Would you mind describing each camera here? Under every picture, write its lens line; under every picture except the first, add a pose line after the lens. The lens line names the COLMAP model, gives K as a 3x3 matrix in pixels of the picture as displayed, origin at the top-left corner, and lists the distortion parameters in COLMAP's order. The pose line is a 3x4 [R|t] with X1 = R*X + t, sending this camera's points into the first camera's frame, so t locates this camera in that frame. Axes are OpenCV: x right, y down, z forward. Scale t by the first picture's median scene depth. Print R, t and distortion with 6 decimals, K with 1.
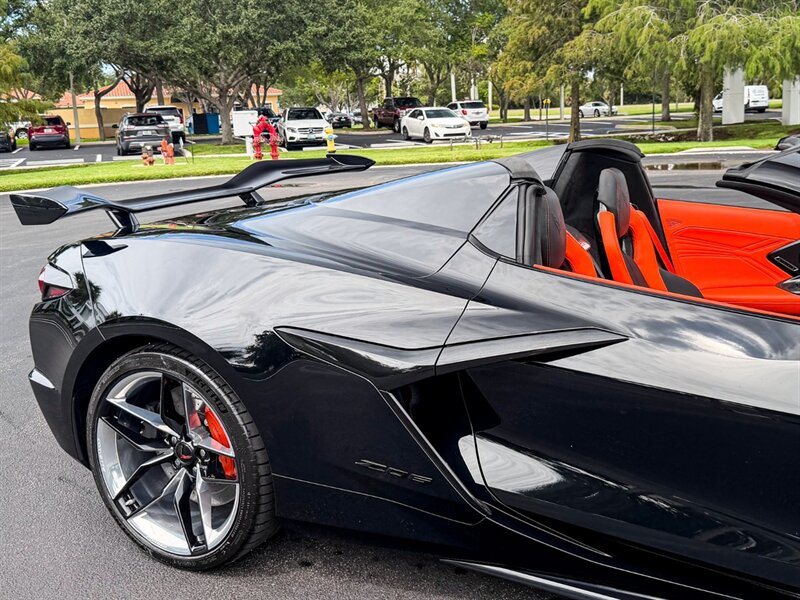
lens RADIAL K [[845.7, 0, 448.1], [0, 845.7, 246.7], [0, 0, 1]] dist [0.195591, -0.423289]
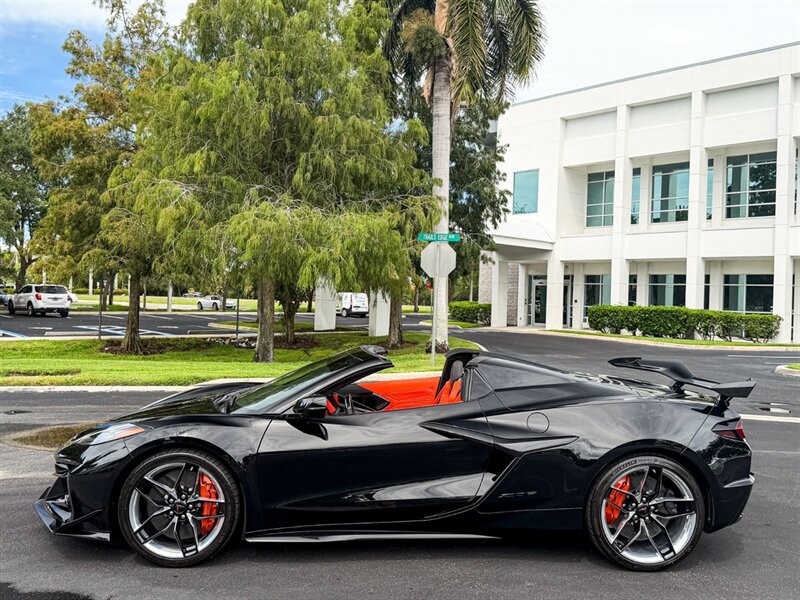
lens RADIAL K [[683.8, 0, 418.1], [0, 683.8, 298.1], [0, 0, 1]] dist [0.141009, -0.307677]
pose [[0.920961, 0.067131, 0.383830, 0.137477], [-0.004138, 0.986677, -0.162640, -0.056631], [-0.389634, 0.148197, 0.908968, 0.267291]]
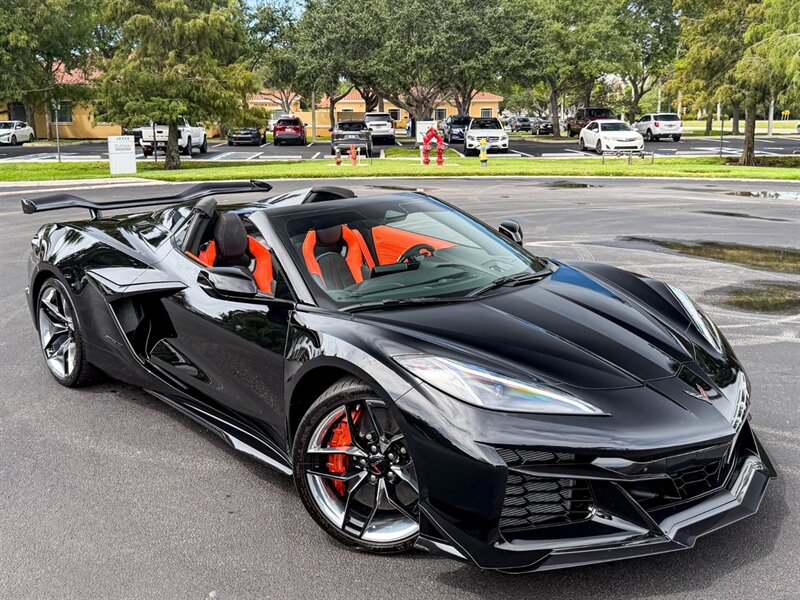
lens RADIAL K [[818.8, 0, 401.4], [0, 818.8, 248.4], [0, 0, 1]] dist [0.182533, -0.409772]
pose [[0.941208, 0.088441, -0.326046, 0.091213], [-0.086542, 0.996040, 0.020356, -0.005321], [0.326555, 0.009058, 0.945135, -0.053148]]
